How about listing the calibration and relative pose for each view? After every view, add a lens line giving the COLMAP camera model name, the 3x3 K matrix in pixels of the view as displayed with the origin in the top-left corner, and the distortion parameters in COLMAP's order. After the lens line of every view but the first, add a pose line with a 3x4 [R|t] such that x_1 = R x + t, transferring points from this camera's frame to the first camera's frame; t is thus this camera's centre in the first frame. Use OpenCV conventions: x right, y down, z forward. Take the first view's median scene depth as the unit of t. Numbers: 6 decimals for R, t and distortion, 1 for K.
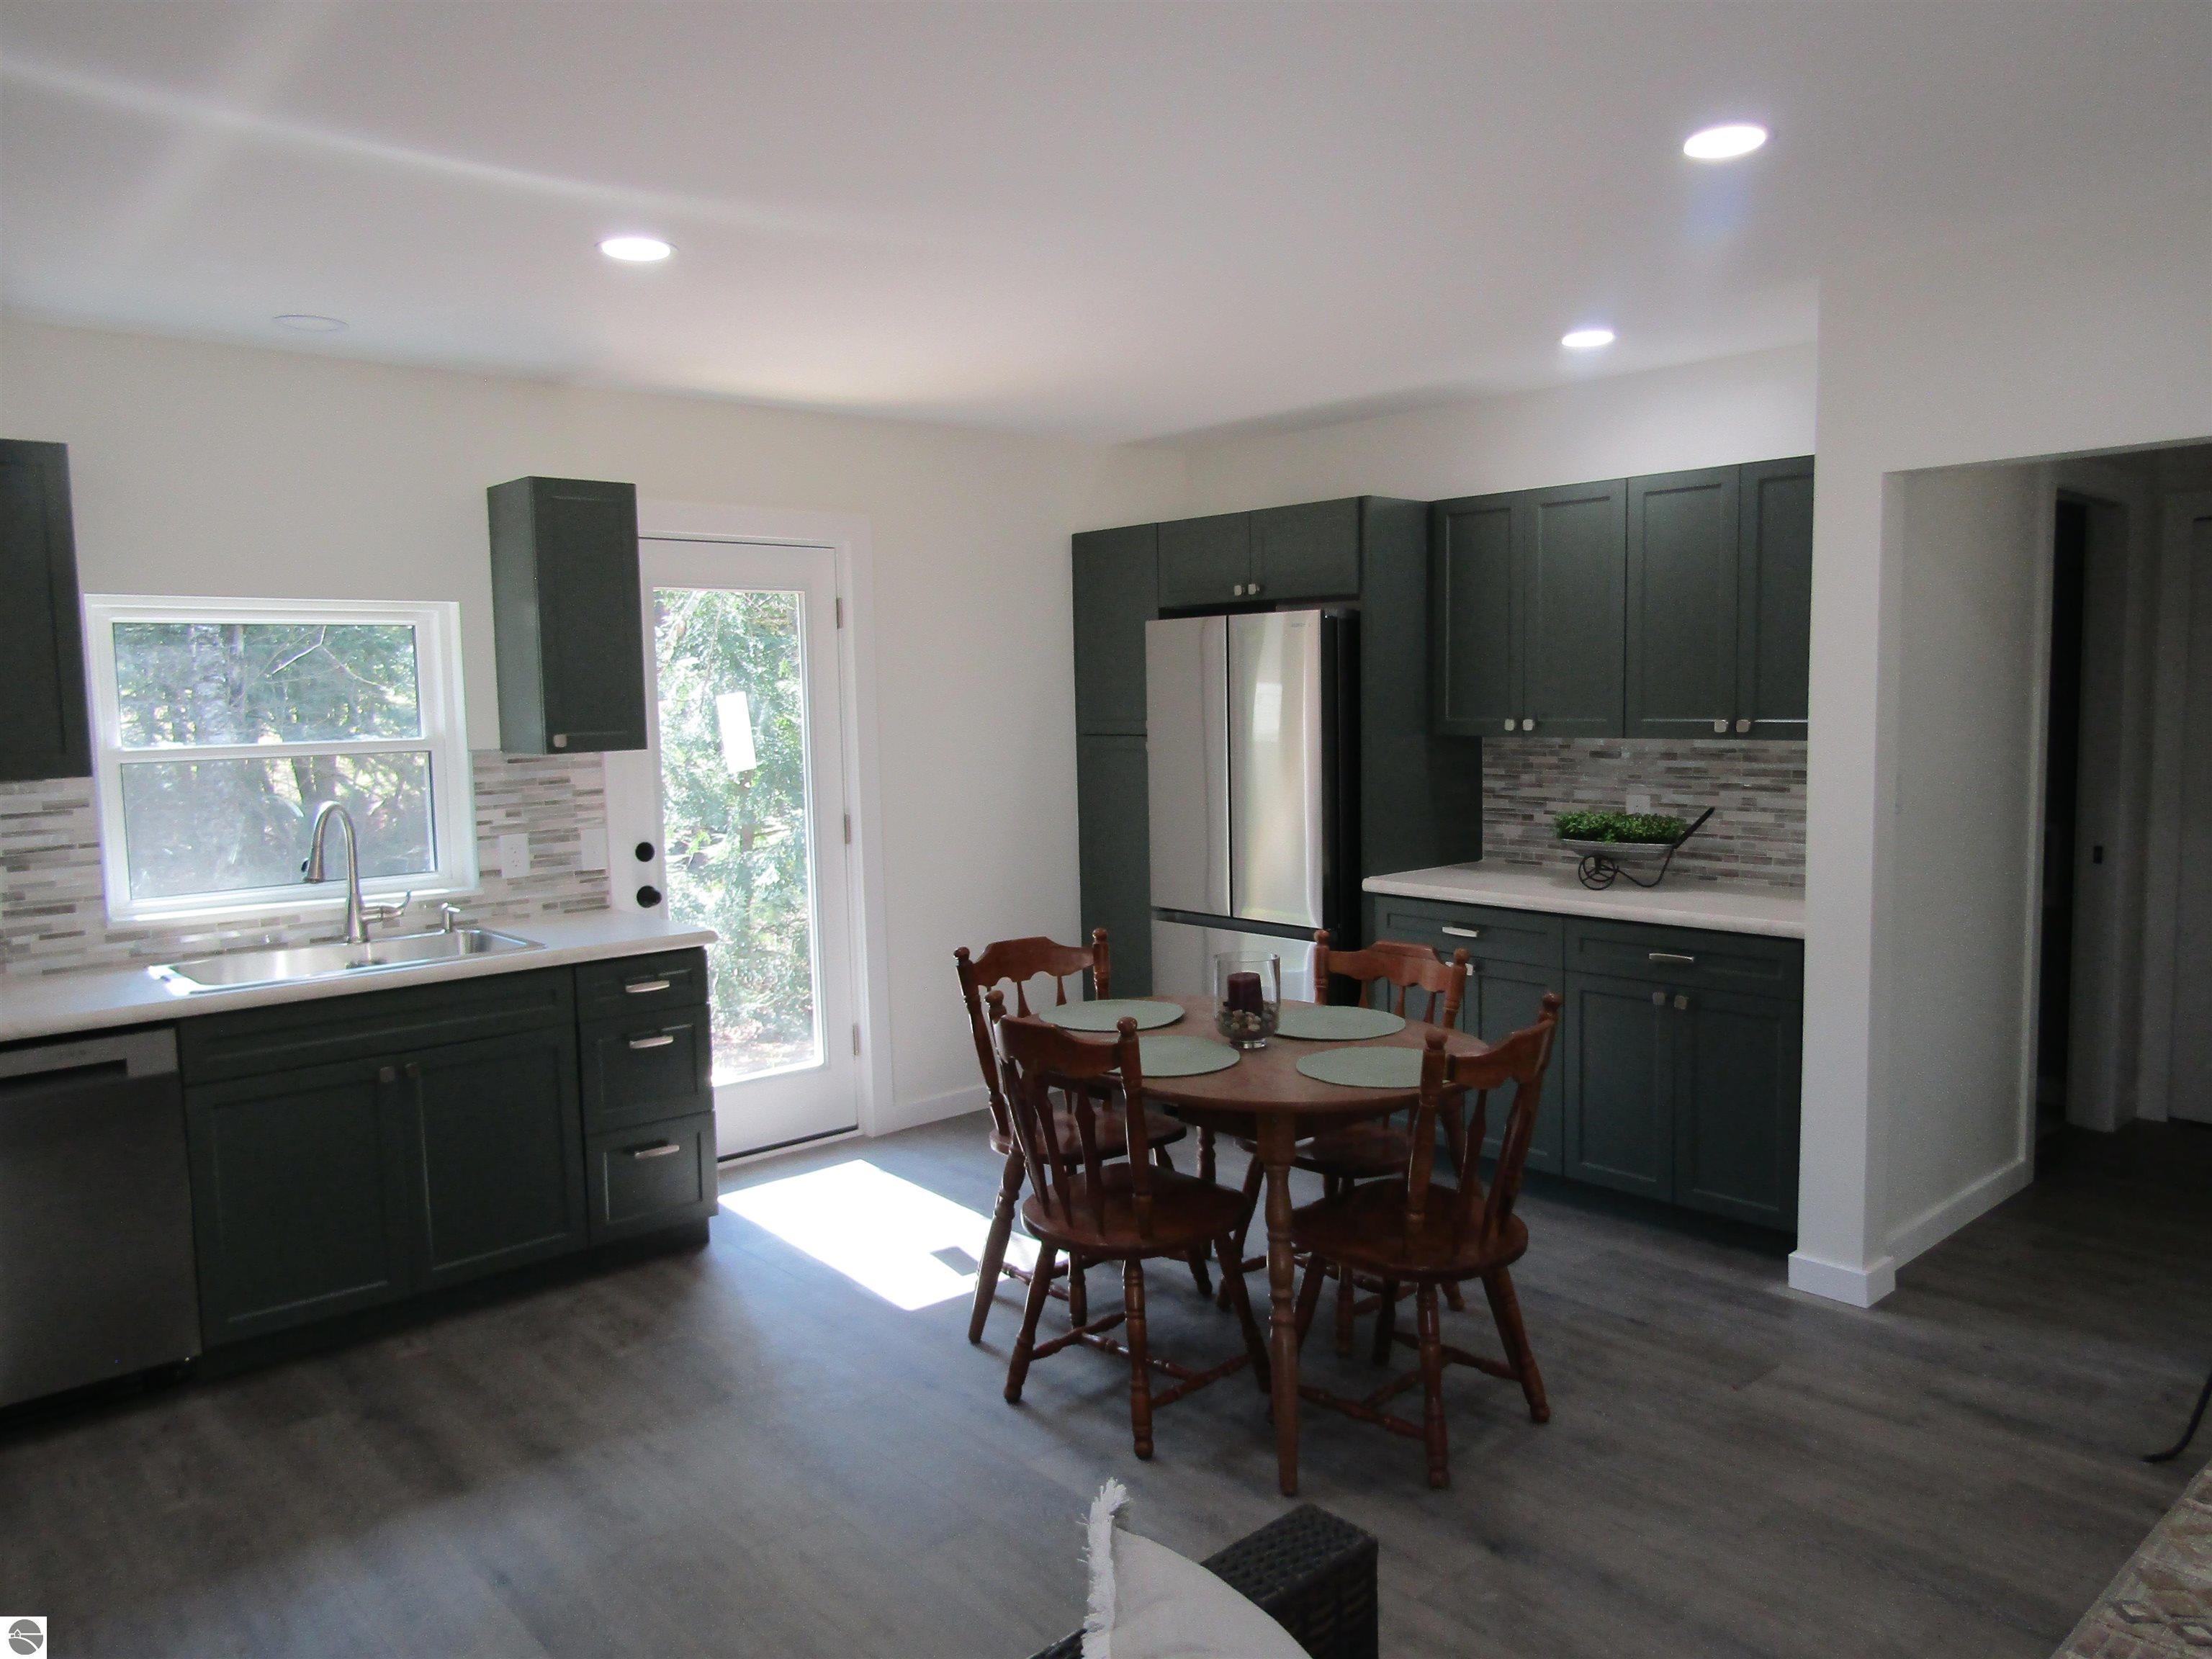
lens RADIAL K [[1570.4, 0, 1105.9], [0, 1570.4, 831.0], [0, 0, 1]] dist [-0.018505, 0.009405]
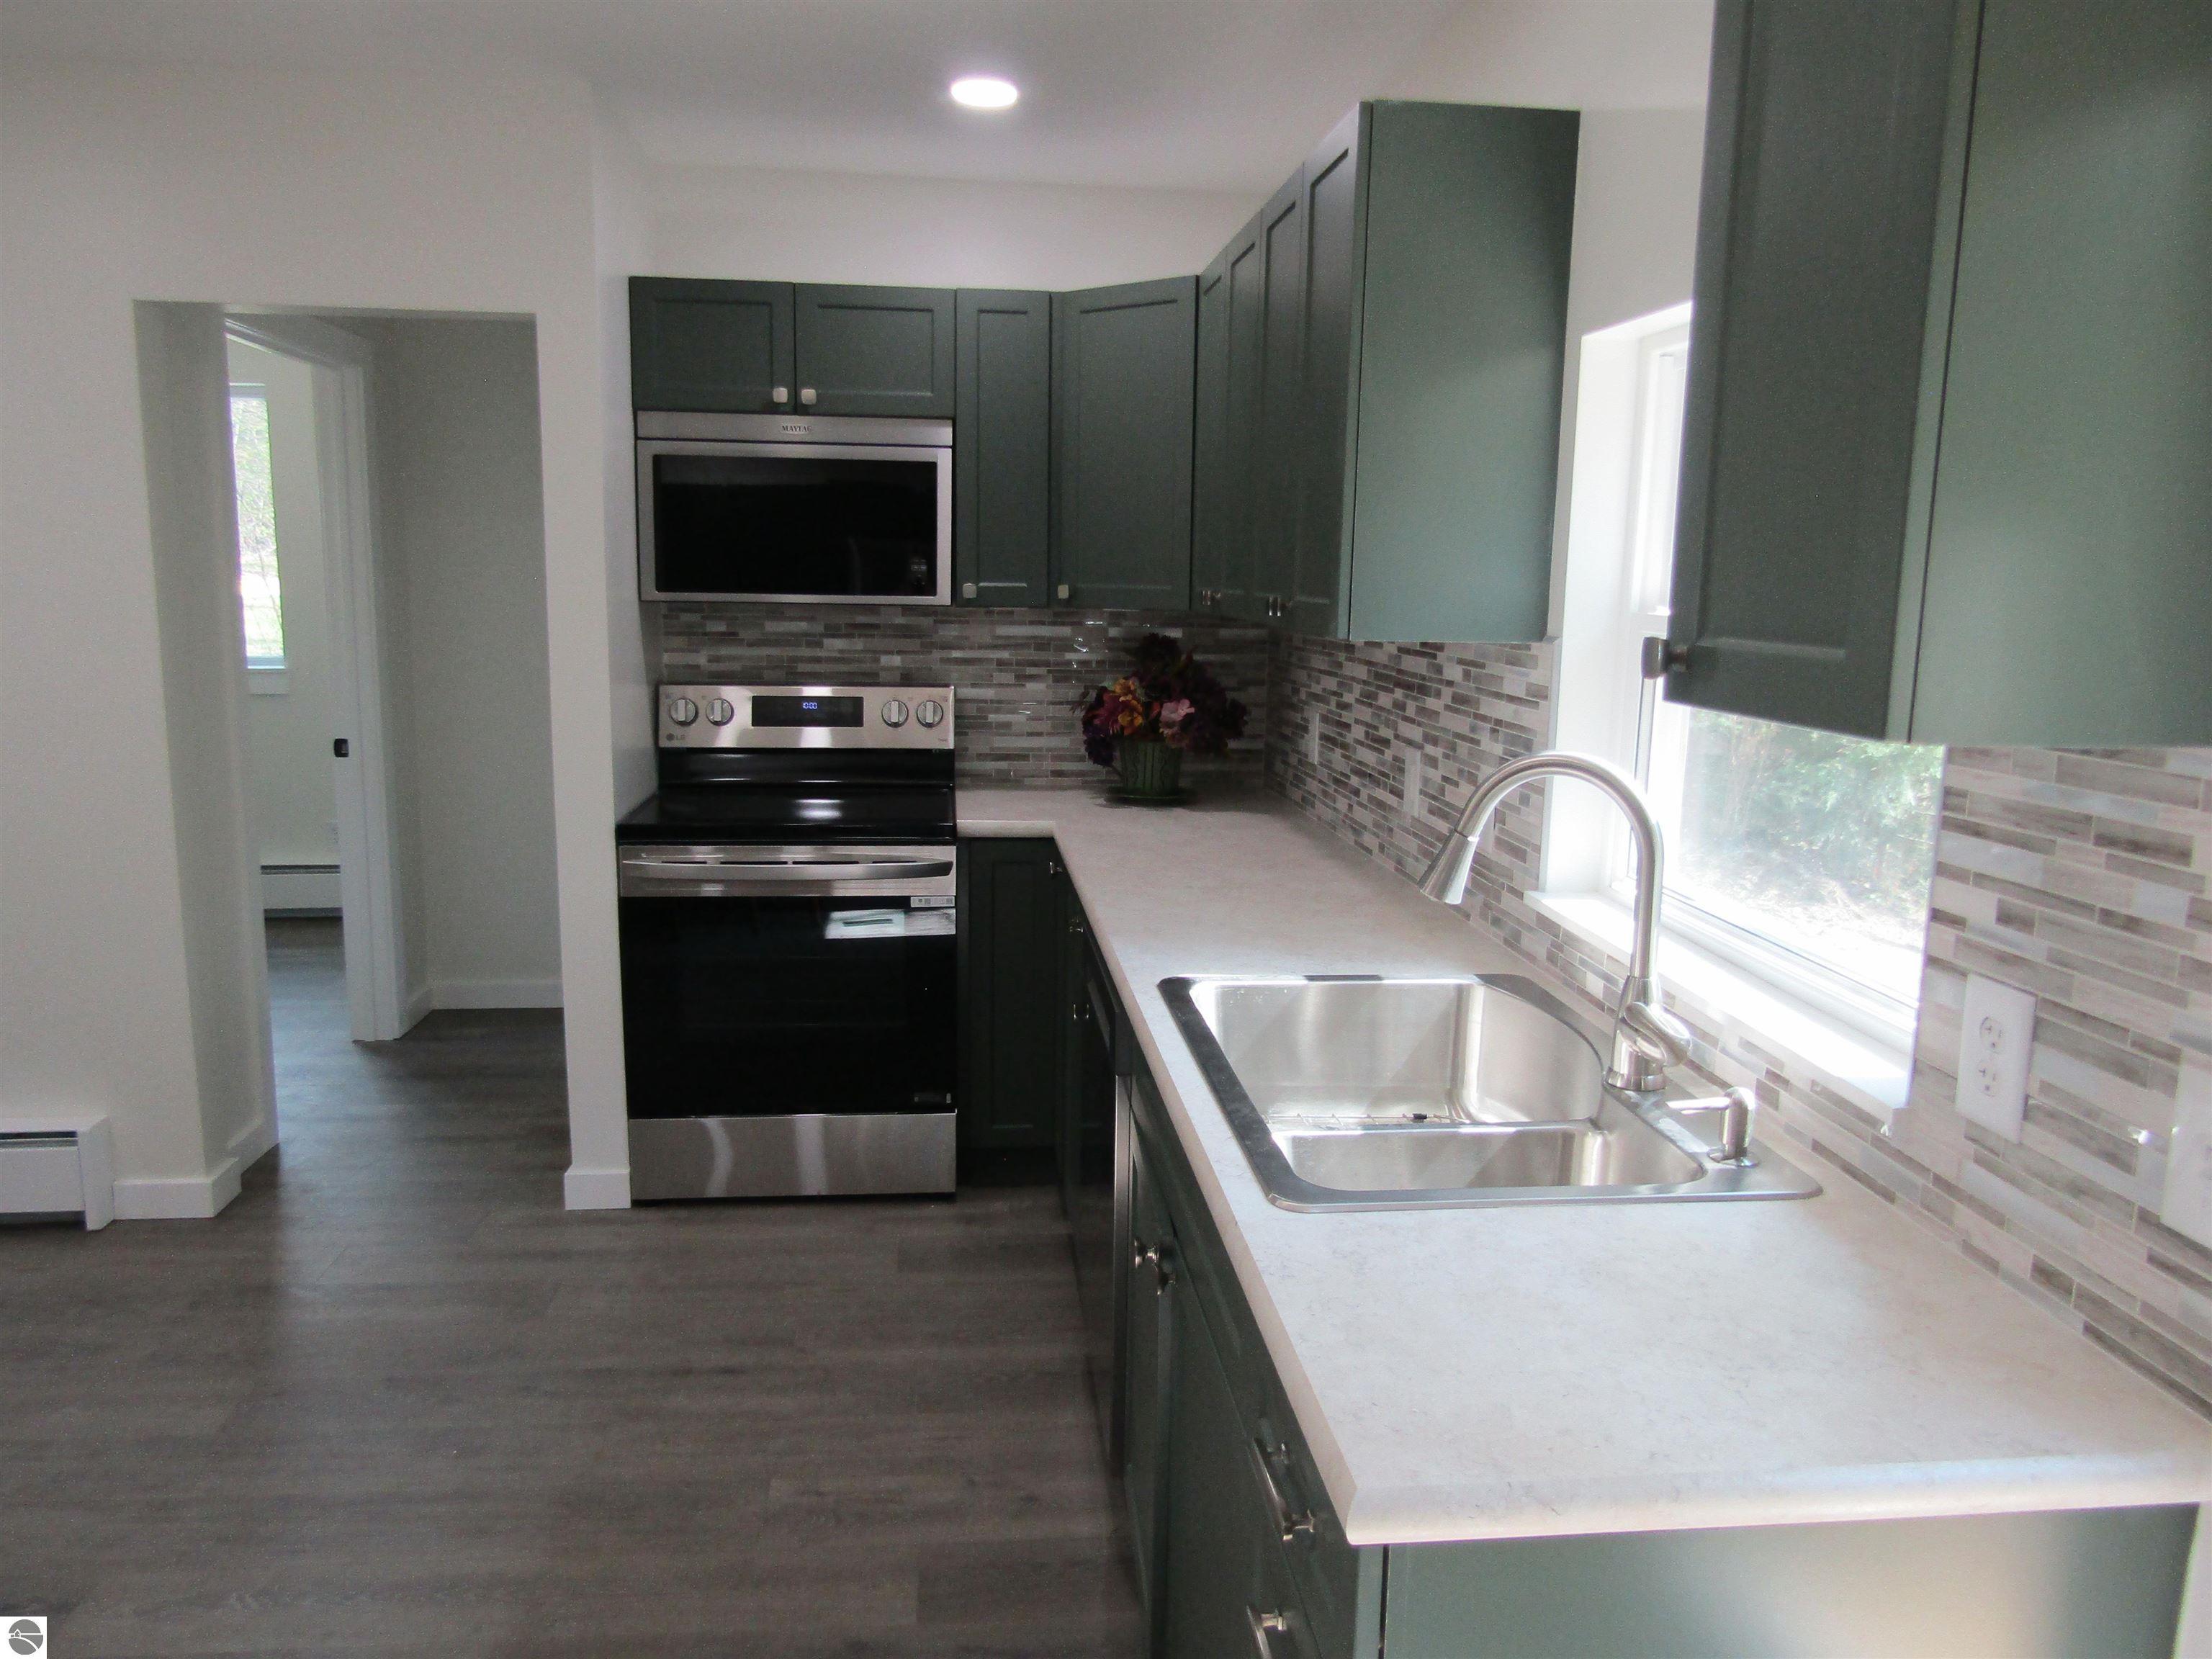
lens RADIAL K [[1570.4, 0, 1105.6], [0, 1570.4, 826.7], [0, 0, 1]] dist [-0.018505, 0.009405]
pose [[-0.587255, 0.143576, -0.796566, -0.057304], [-0.077083, 0.969748, 0.231620, -0.094206], [0.805723, 0.197422, -0.558422, 1.177041]]
